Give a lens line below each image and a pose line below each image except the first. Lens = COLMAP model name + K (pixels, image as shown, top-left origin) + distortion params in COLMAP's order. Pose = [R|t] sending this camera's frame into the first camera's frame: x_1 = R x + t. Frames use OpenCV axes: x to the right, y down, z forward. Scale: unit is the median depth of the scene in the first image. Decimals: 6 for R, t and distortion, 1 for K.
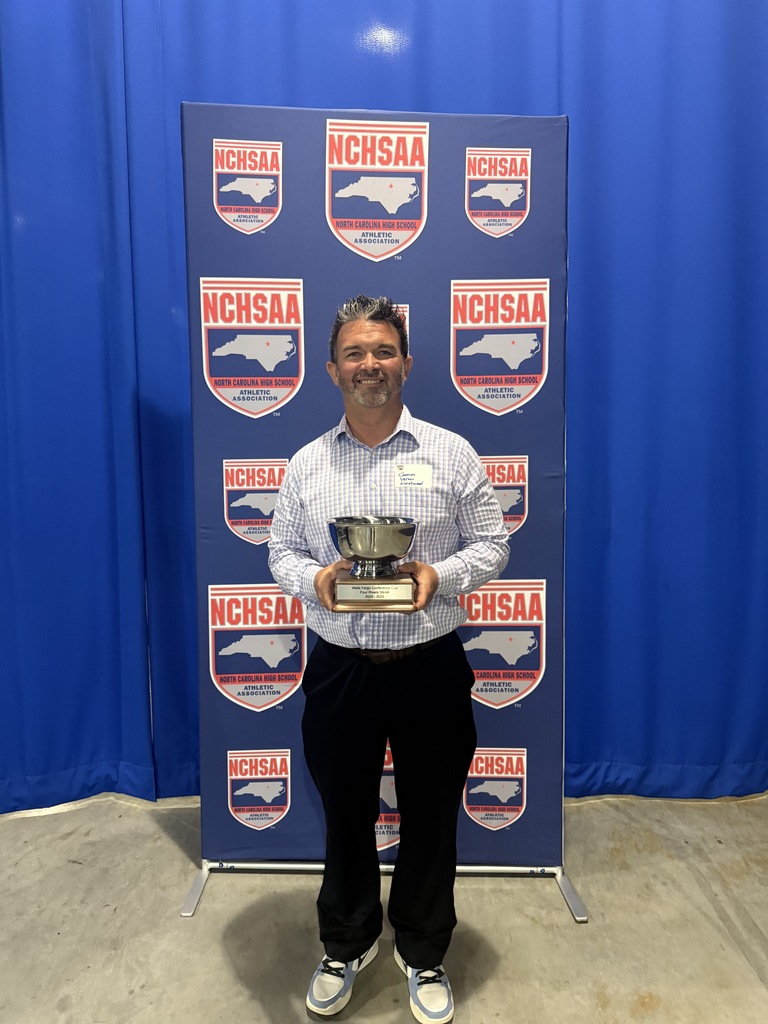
lens RADIAL K [[630.6, 0, 384.0], [0, 630.6, 512.0], [0, 0, 1]] dist [0.041089, -0.056390]
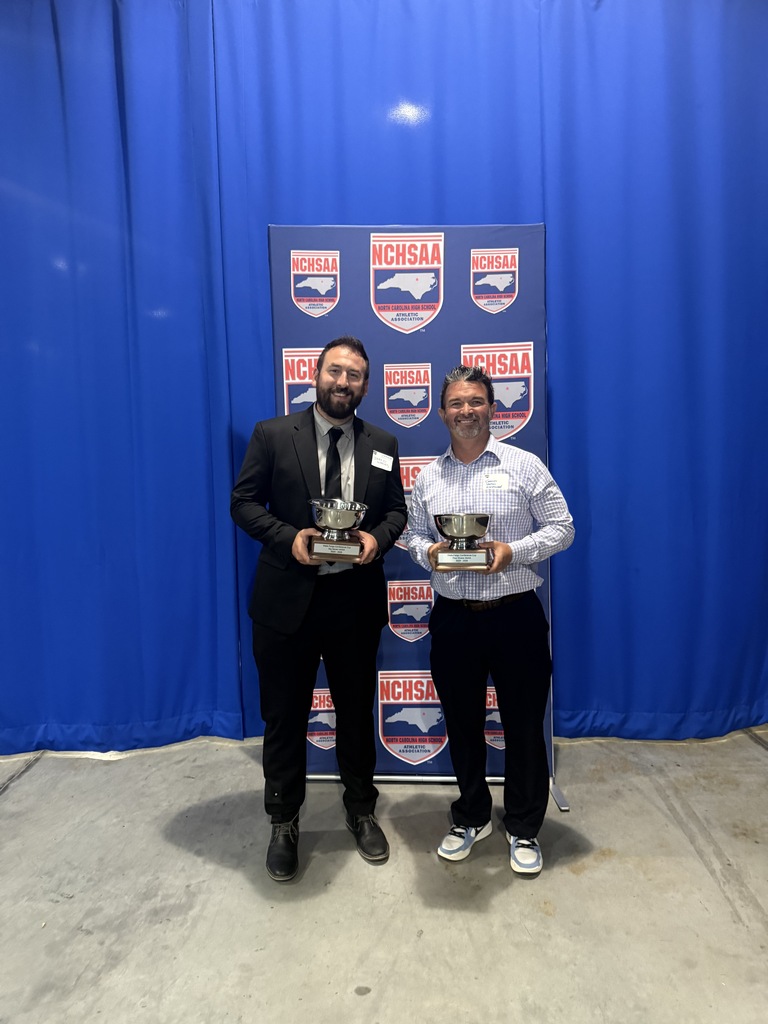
lens RADIAL K [[619.7, 0, 390.0], [0, 619.7, 517.9], [0, 0, 1]] dist [0.068447, -0.053953]
pose [[0.999198, -0.013849, -0.037563, -0.003839], [0.013287, 0.999796, -0.015187, 0.029669], [0.037765, 0.014676, 0.999179, -0.349927]]
